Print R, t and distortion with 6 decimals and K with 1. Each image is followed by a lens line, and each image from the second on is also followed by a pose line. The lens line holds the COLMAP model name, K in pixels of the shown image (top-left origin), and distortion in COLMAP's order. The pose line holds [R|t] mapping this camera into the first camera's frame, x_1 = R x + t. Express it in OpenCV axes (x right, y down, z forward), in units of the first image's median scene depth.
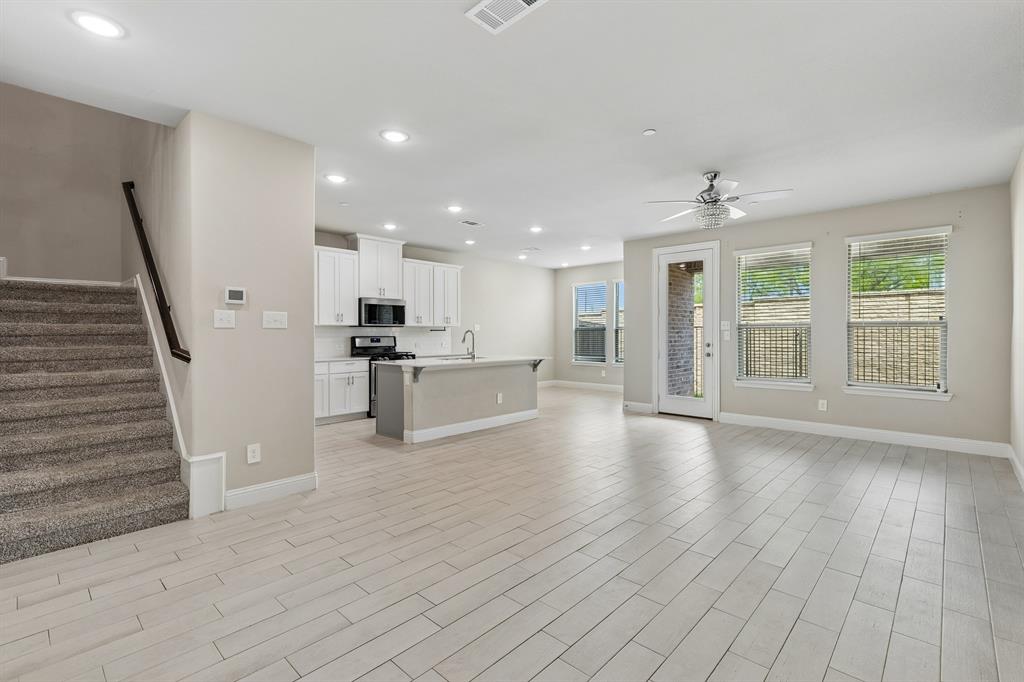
lens RADIAL K [[459.6, 0, 514.0], [0, 459.6, 336.0], [0, 0, 1]] dist [0.001132, -0.000079]
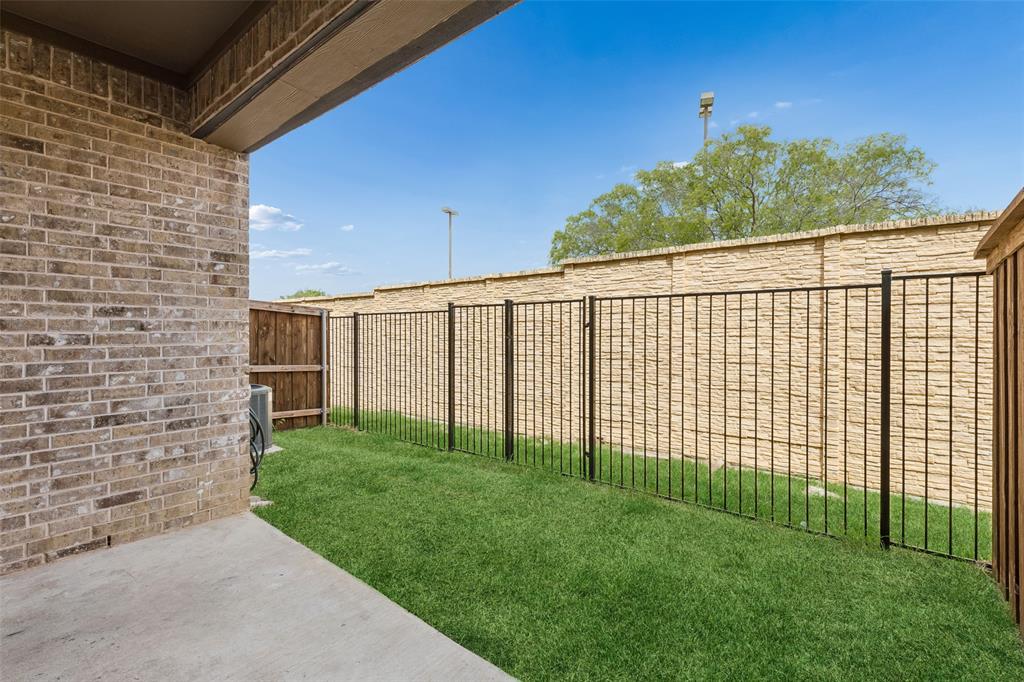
lens RADIAL K [[465.8, 0, 512.3], [0, 465.8, 335.3], [0, 0, 1]] dist [0.000316, 0.000020]
pose [[0.997944, 0.005584, 0.063843, 0.514692], [-0.005403, 0.999981, -0.003008, 0.009515], [-0.063859, 0.002657, 0.997955, 0.548282]]
